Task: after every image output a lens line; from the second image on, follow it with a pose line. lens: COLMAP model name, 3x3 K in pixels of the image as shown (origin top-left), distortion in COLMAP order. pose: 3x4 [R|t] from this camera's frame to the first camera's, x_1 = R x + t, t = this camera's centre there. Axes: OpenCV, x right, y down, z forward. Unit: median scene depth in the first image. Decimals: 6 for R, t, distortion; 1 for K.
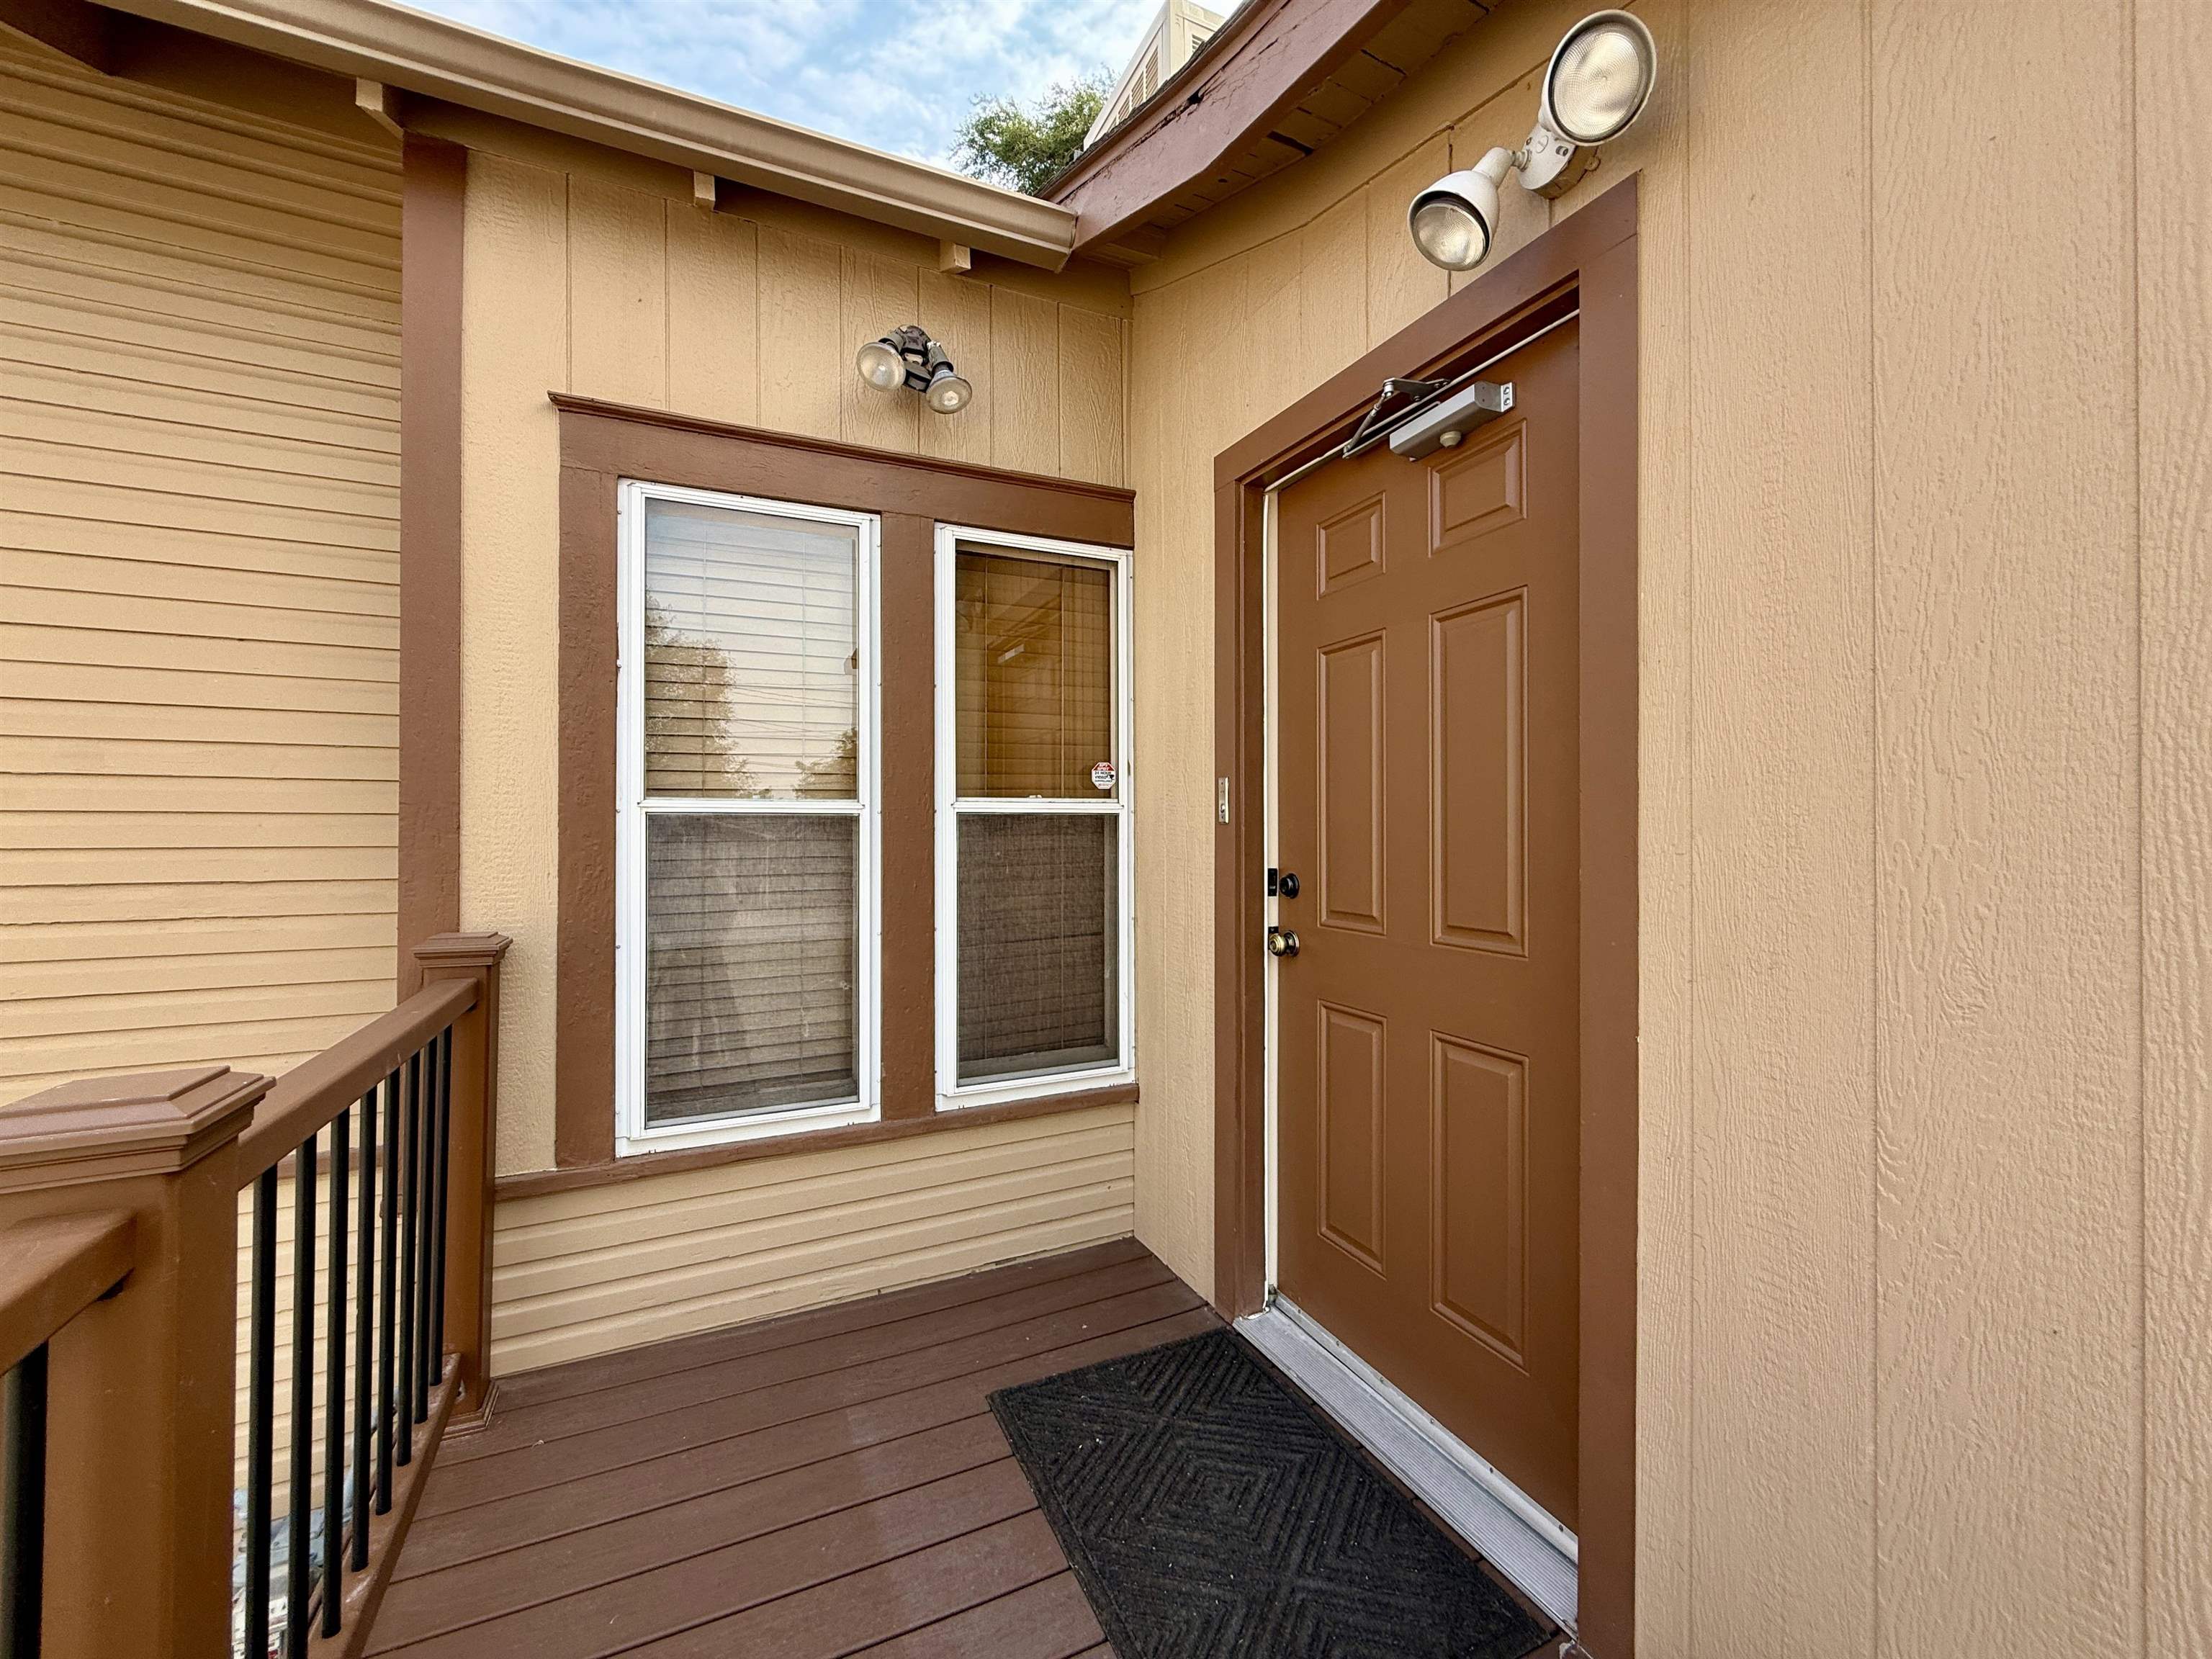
lens RADIAL K [[885.9, 0, 1097.7], [0, 885.9, 829.3], [0, 0, 1]] dist [0.001976, 0.000456]
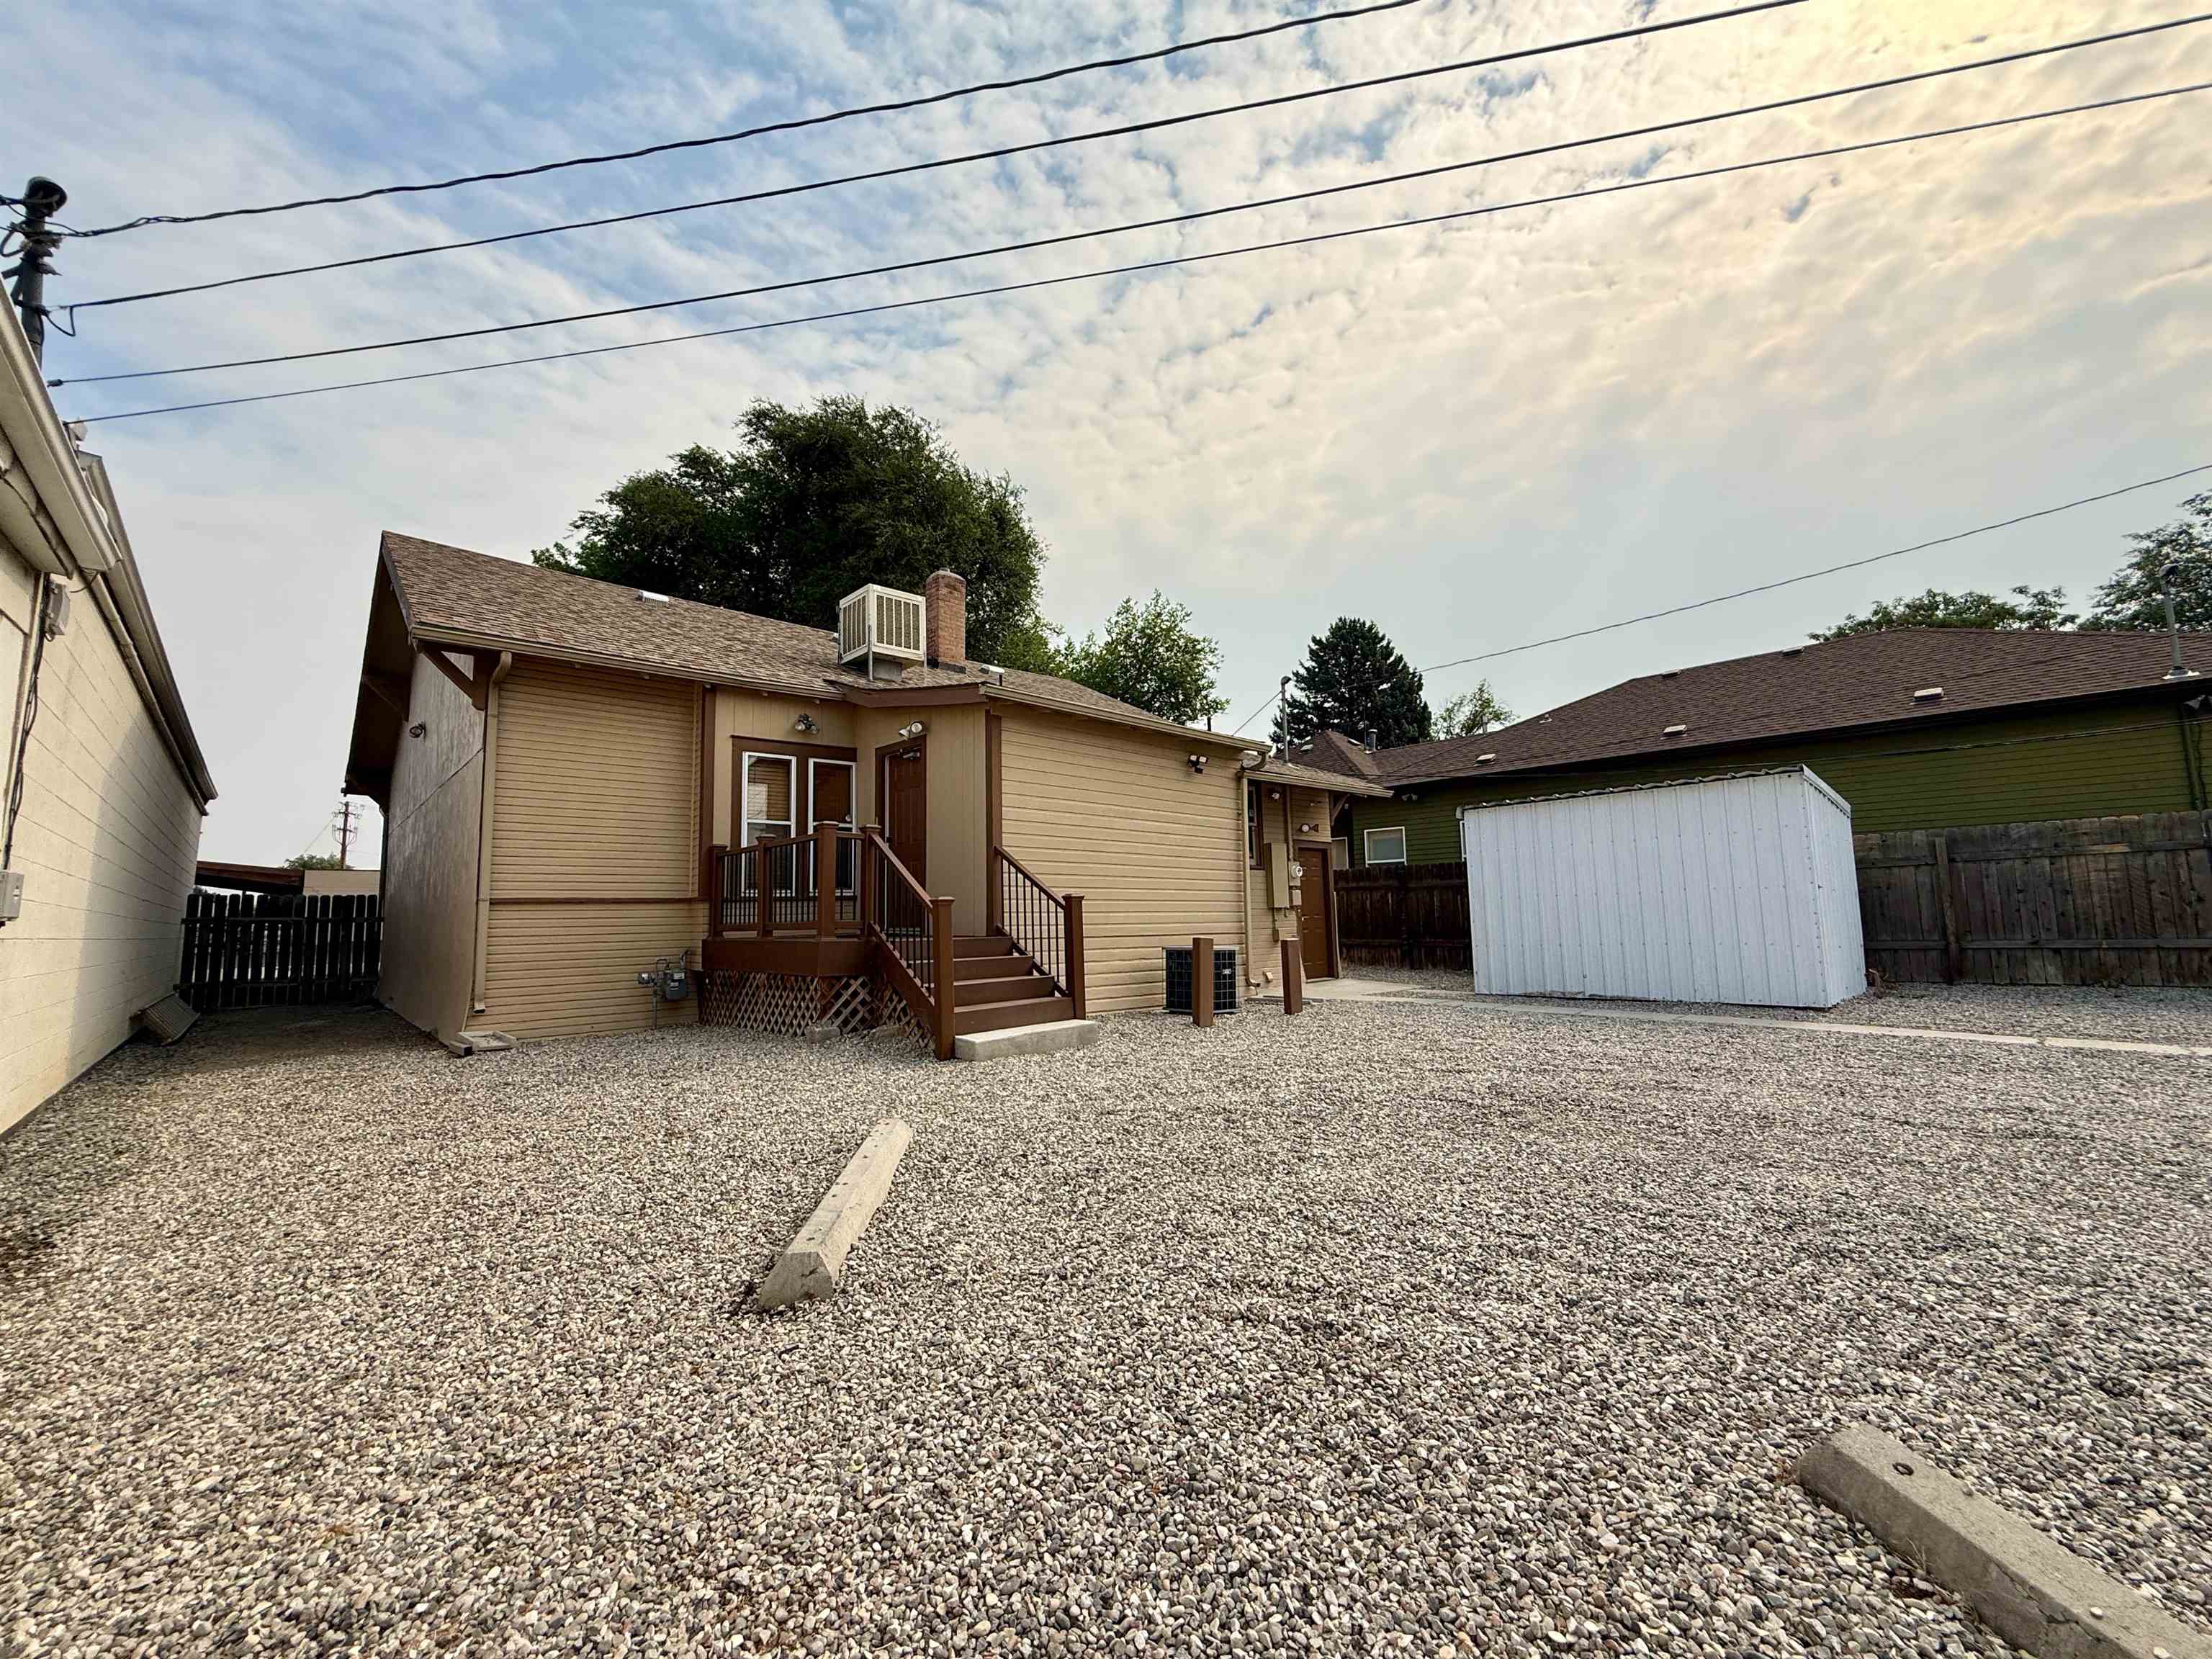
lens RADIAL K [[885.9, 0, 1102.1], [0, 885.9, 839.5], [0, 0, 1]] dist [0.001976, 0.000456]
pose [[0.948397, 0.009260, 0.316950, -0.185152], [0.017254, 0.996585, -0.080747, 0.406579], [-0.316616, 0.082049, 0.944999, -3.369194]]
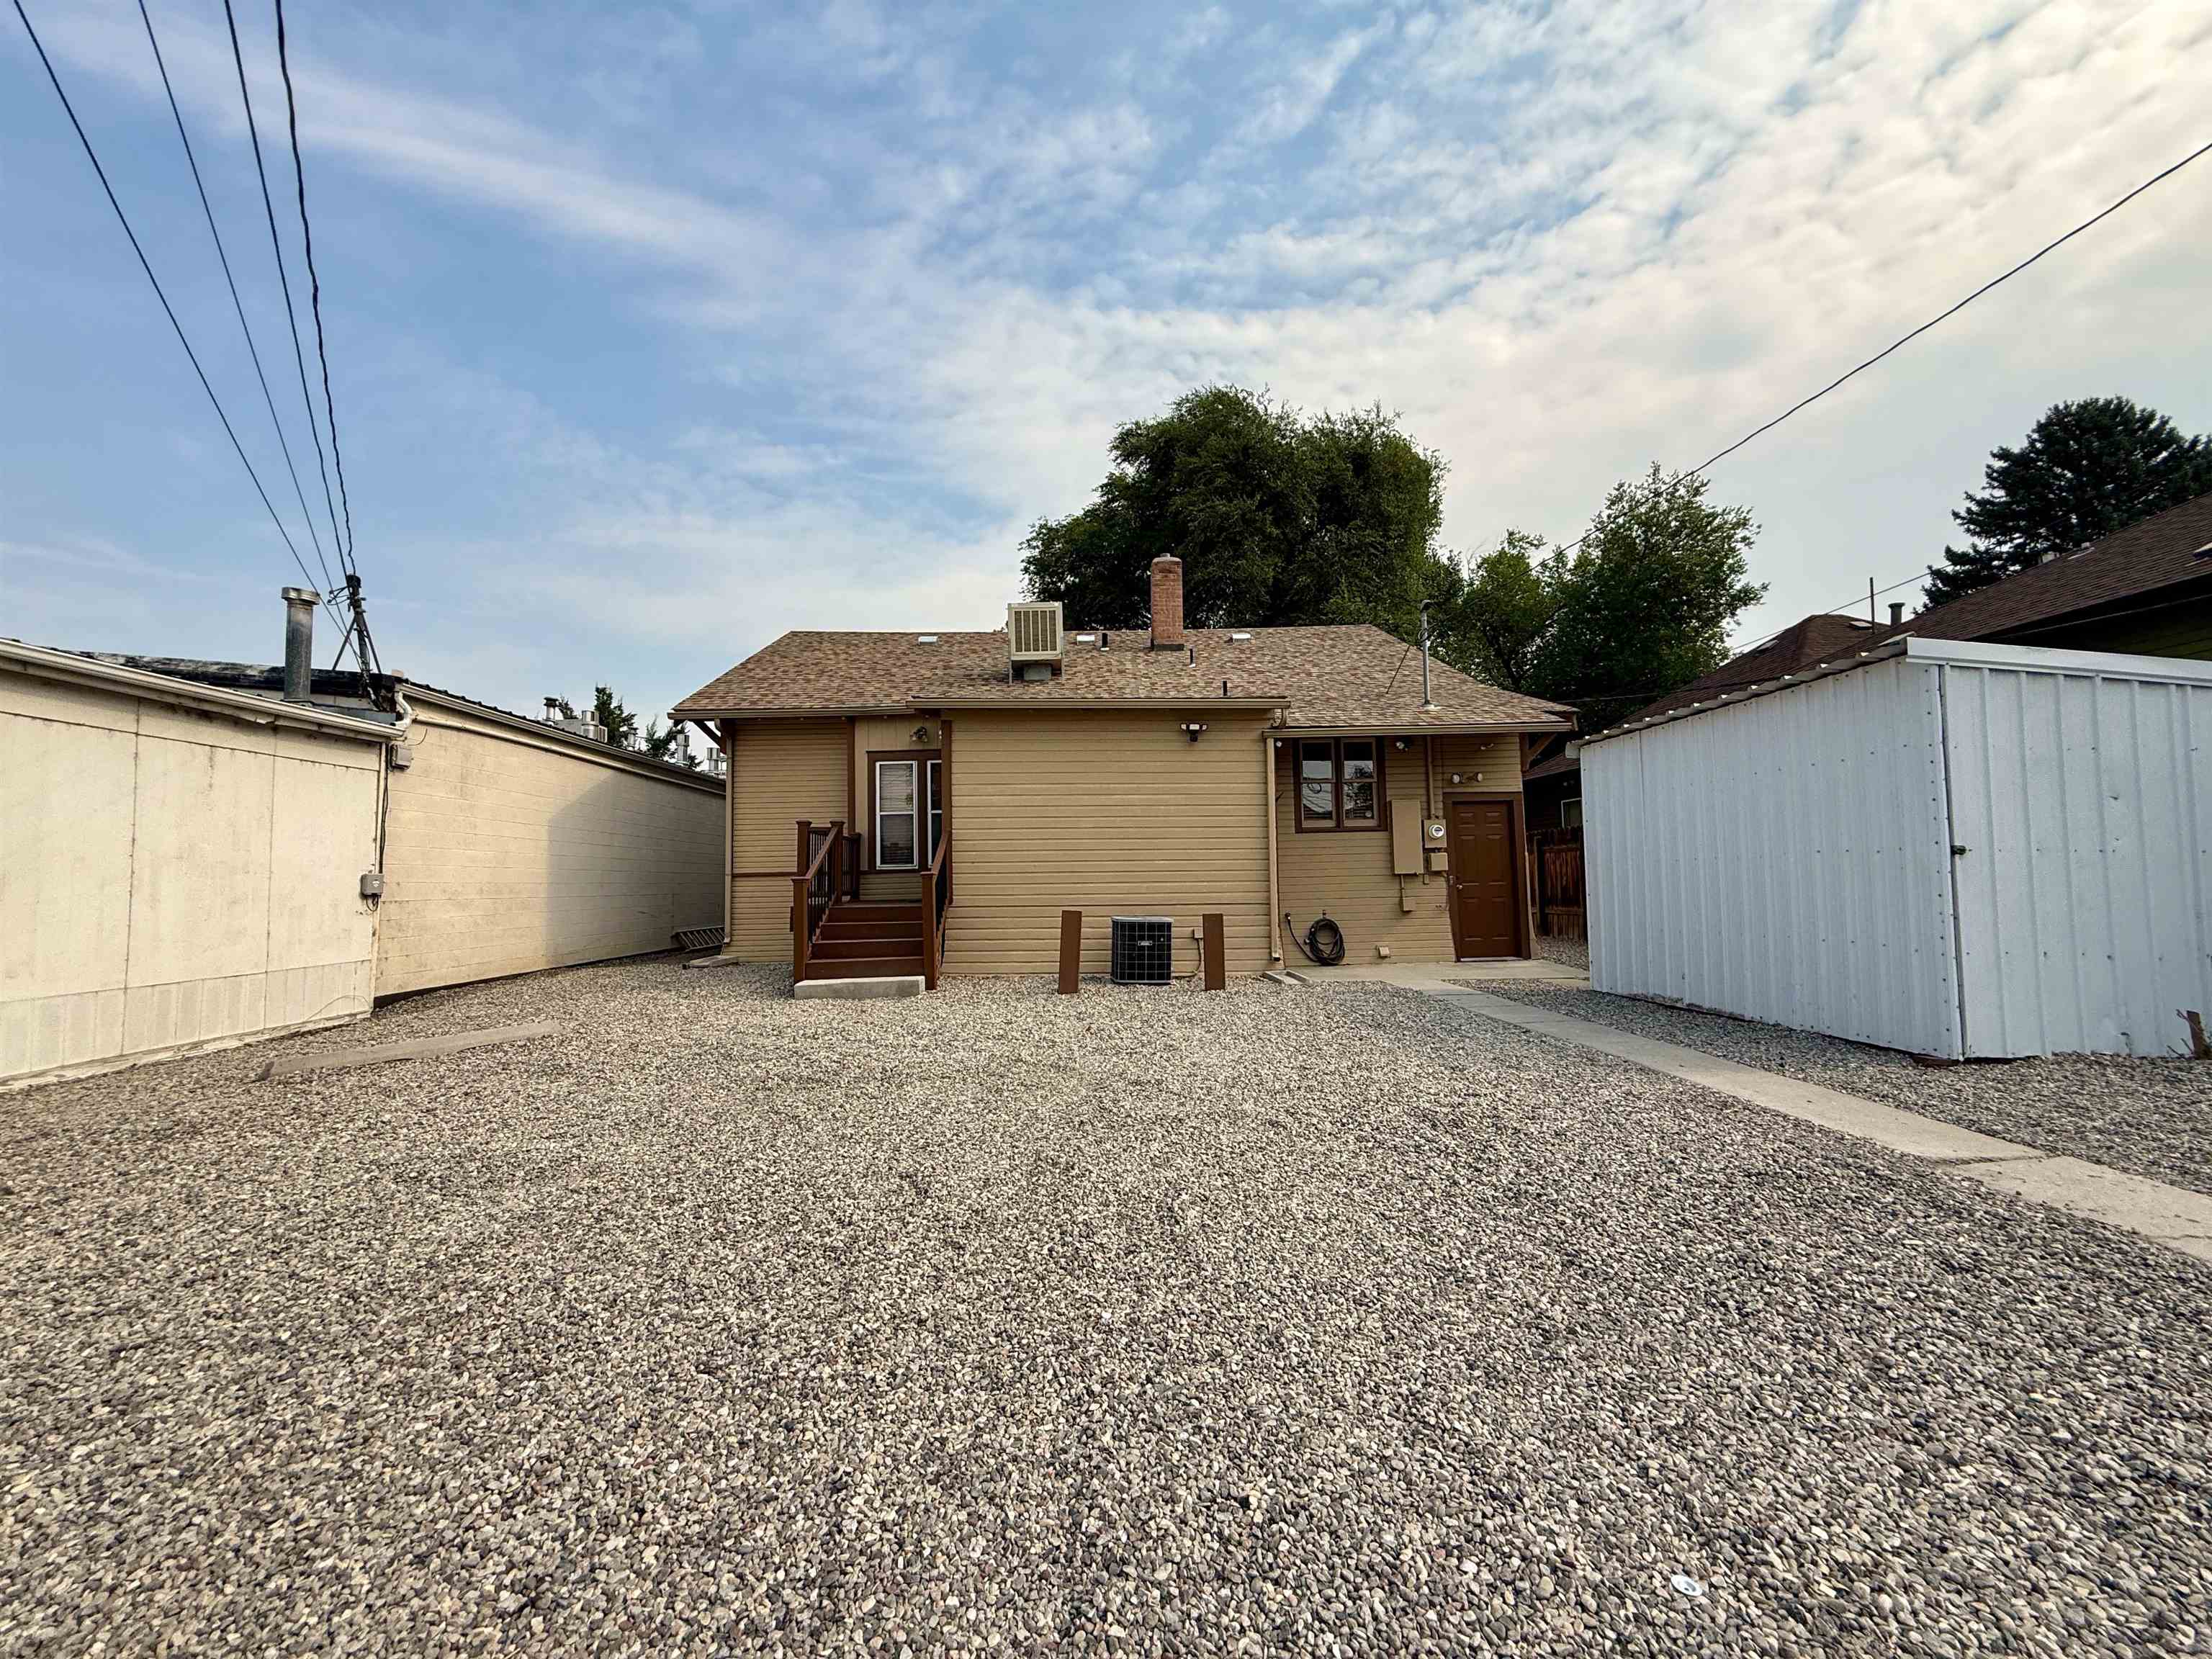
lens RADIAL K [[885.9, 0, 1109.6], [0, 885.9, 829.2], [0, 0, 1]] dist [0.001976, 0.000456]
pose [[0.926048, -0.039789, -0.375302, 2.811225], [0.022546, 0.998483, -0.050226, 0.368222], [0.376731, 0.038050, 0.925541, -3.521454]]
